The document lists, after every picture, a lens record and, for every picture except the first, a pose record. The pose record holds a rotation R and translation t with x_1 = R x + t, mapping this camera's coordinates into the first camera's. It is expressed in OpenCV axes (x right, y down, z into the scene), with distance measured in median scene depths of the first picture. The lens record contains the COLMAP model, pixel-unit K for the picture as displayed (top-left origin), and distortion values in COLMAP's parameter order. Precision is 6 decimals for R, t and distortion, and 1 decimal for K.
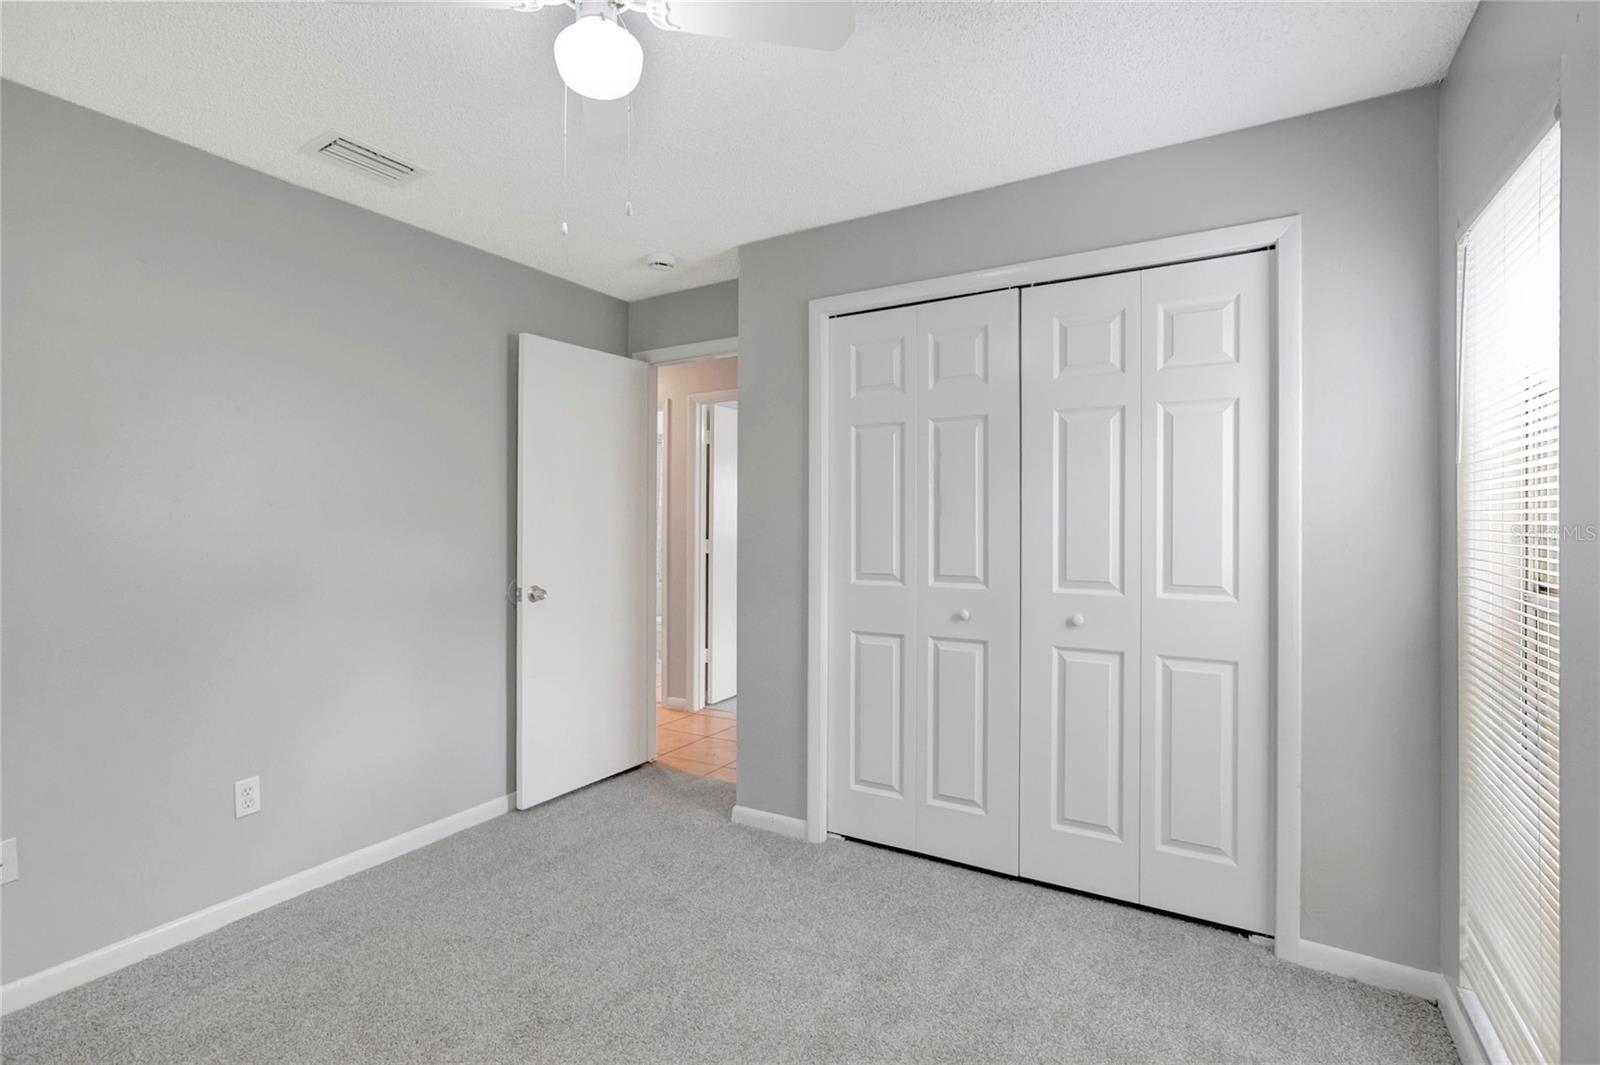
lens RADIAL K [[739.3, 0, 808.1], [0, 739.3, 524.9], [0, 0, 1]] dist [-0.019987, 0.010636]
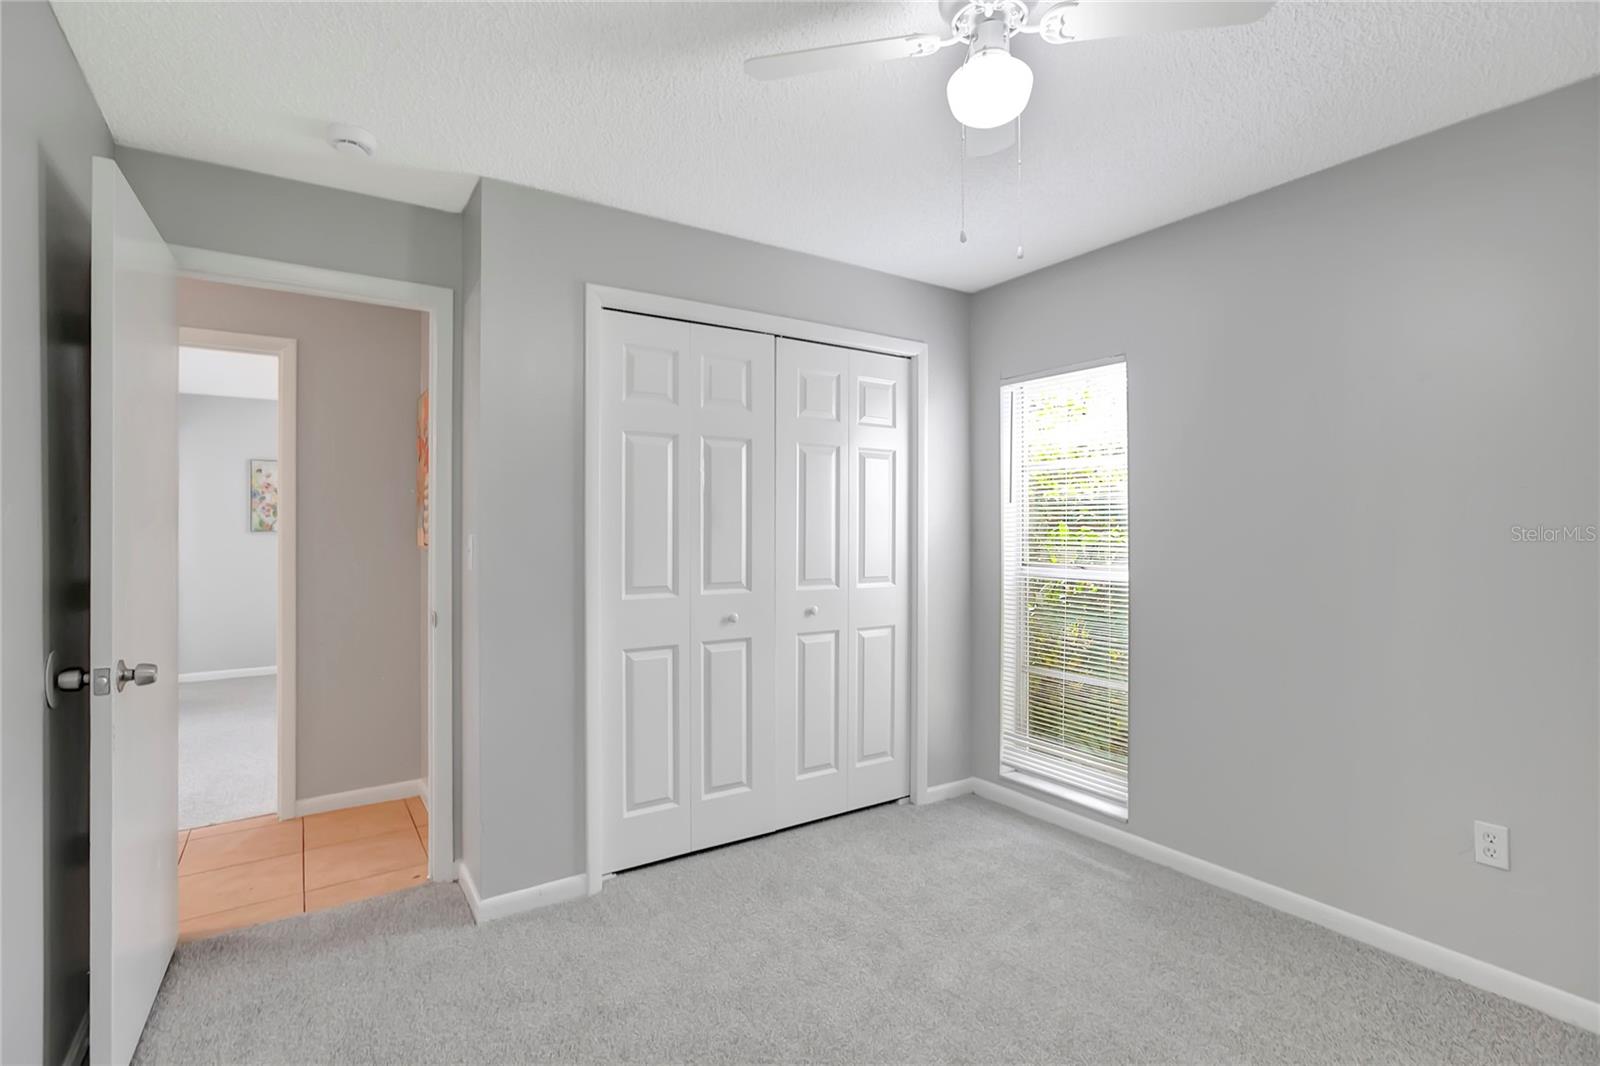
lens RADIAL K [[739.3, 0, 779.0], [0, 739.3, 538.5], [0, 0, 1]] dist [-0.019987, 0.010636]
pose [[0.454462, -0.010029, 0.890710, -0.754101], [0.004535, 0.999950, 0.008945, -0.006088], [-0.890754, -0.000026, 0.454485, 0.439722]]
